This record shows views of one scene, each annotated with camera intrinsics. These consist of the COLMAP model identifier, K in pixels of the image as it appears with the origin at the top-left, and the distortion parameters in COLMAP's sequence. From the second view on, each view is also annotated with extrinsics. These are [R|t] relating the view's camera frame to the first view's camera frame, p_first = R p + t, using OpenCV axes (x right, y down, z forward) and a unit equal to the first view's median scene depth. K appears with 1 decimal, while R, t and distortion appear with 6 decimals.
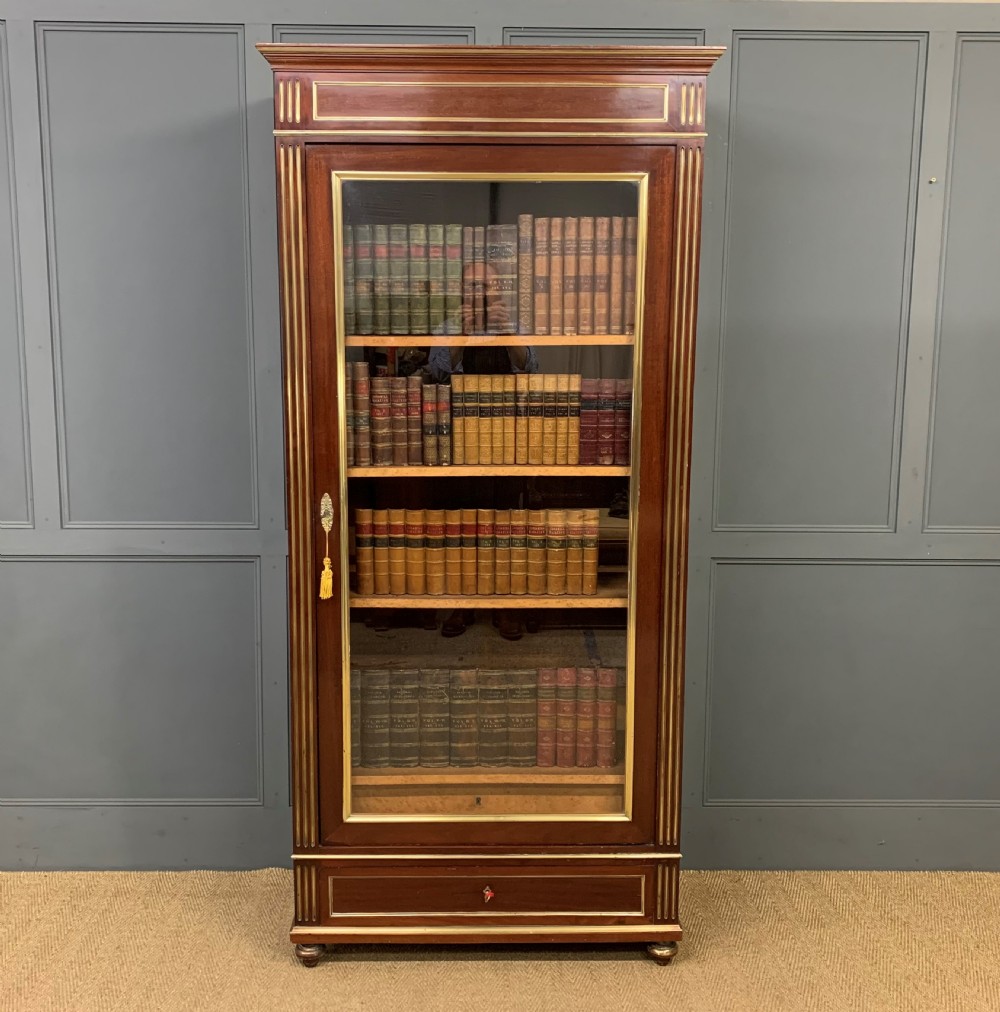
lens RADIAL K [[1166.4, 0, 481.5], [0, 1166.4, 481.2], [0, 0, 1]] dist [0.125423, -0.298089]
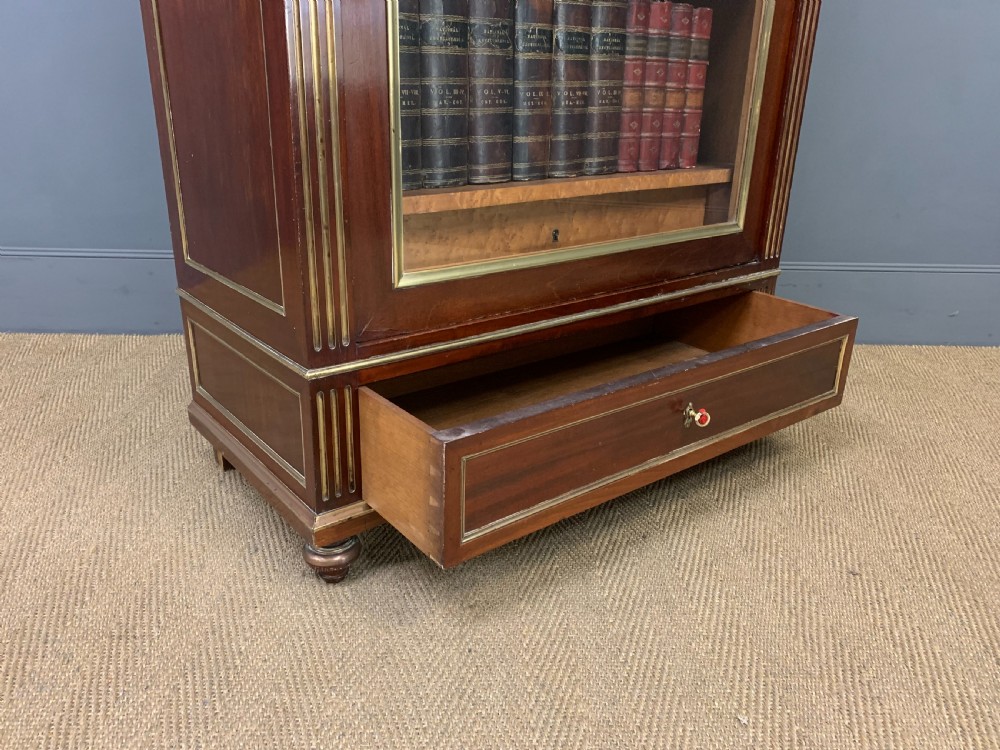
lens RADIAL K [[774.1, 0, 498.9], [0, 774.1, 366.6], [0, 0, 1]] dist [0.029537, -0.020330]
pose [[0.786503, -0.197394, 0.585192, -0.287286], [0.075676, 0.971208, 0.225893, 0.258341], [-0.612933, -0.133381, 0.778796, 0.735351]]
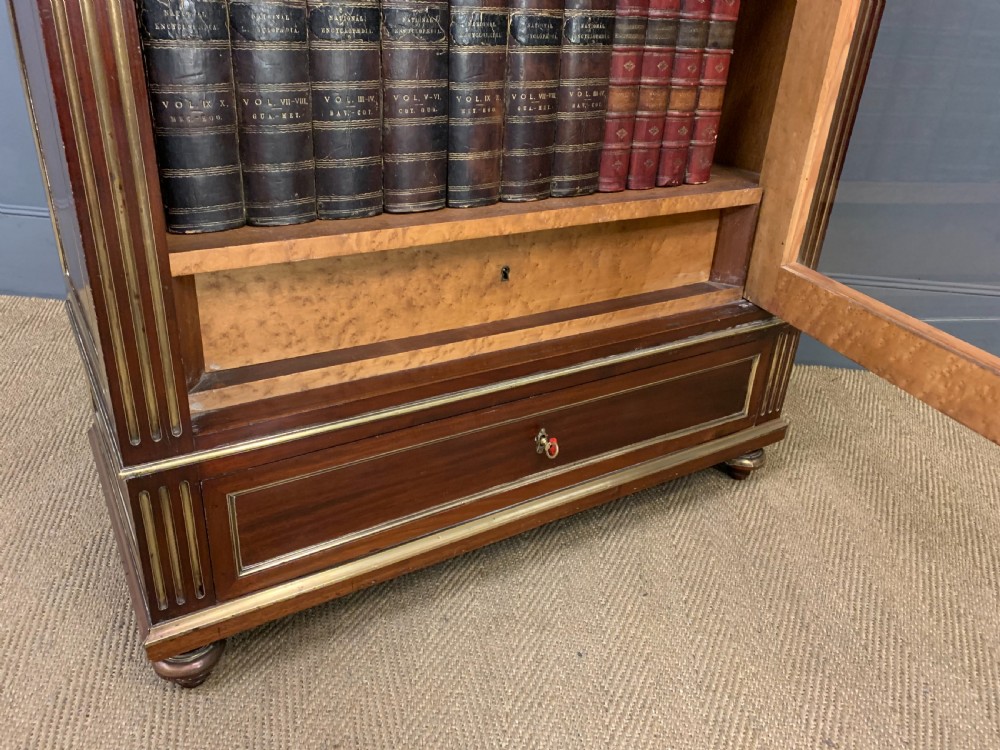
lens RADIAL K [[774.1, 0, 498.9], [0, 774.1, 366.6], [0, 0, 1]] dist [0.029537, -0.020330]
pose [[0.853811, -0.185212, 0.486521, -0.177036], [0.028199, 0.949653, 0.312032, 0.219525], [-0.519818, -0.252697, 0.816047, 0.769036]]
